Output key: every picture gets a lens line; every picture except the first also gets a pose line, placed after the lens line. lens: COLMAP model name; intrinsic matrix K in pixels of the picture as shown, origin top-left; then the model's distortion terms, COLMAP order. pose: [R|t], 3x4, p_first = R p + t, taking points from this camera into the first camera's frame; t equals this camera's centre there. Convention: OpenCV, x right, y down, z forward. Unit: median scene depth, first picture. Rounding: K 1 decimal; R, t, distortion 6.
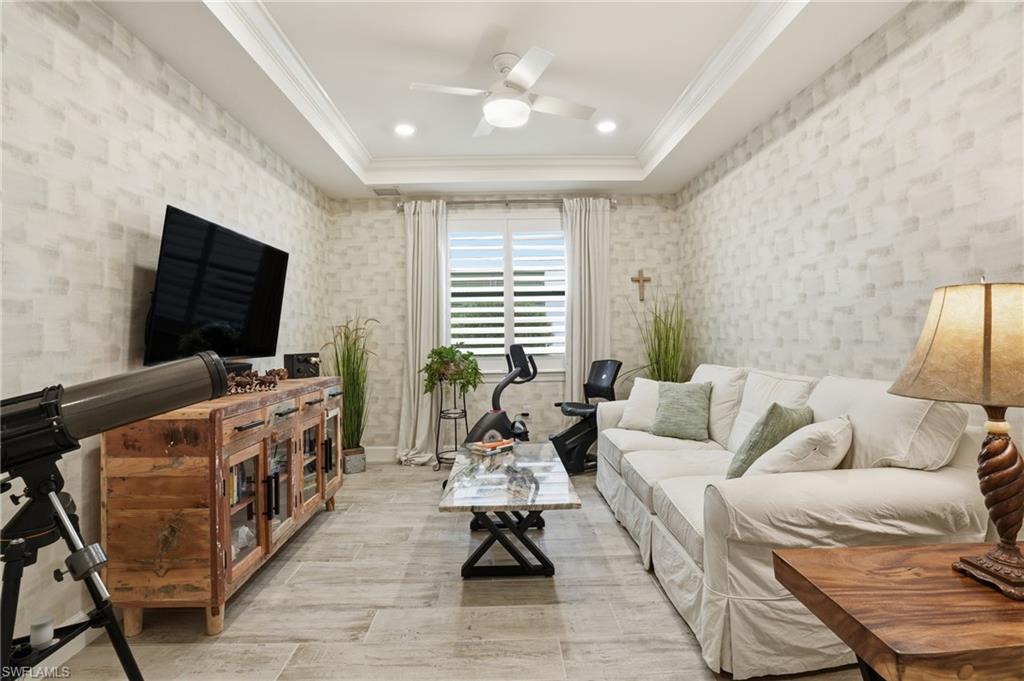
lens RADIAL K [[471.9, 0, 519.0], [0, 471.9, 330.0], [0, 0, 1]] dist [-0.057398, 0.015840]
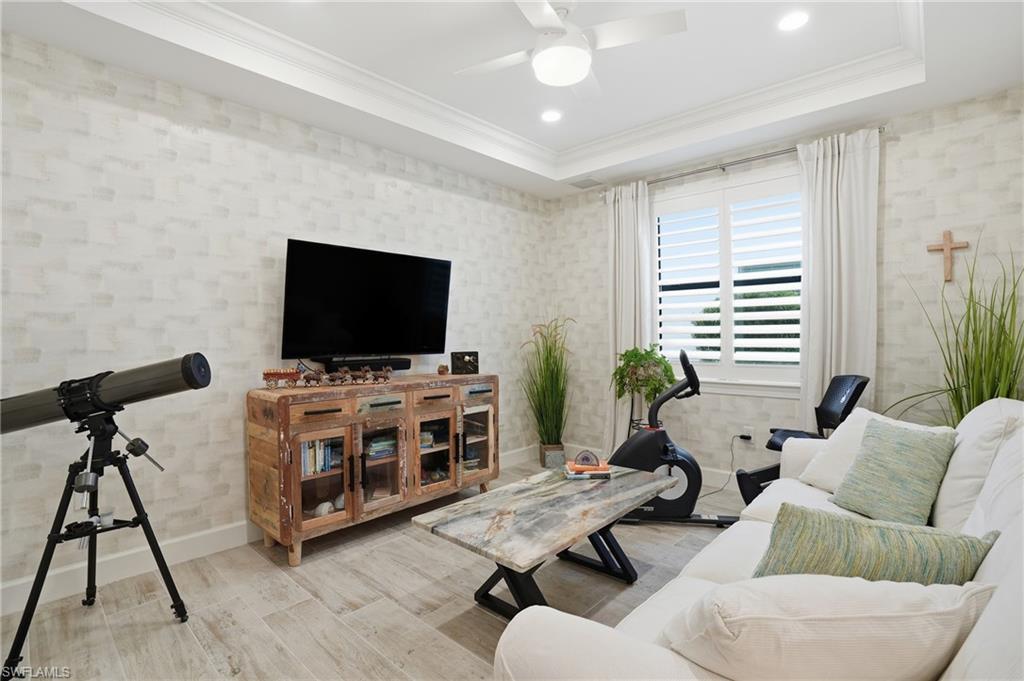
lens RADIAL K [[471.9, 0, 508.8], [0, 471.9, 347.4], [0, 0, 1]] dist [-0.057398, 0.015840]
pose [[0.727136, 0.029739, -0.685849, 0.276924], [0.004498, 0.998833, 0.048079, -0.009276], [0.686479, -0.038045, 0.726154, 0.196676]]
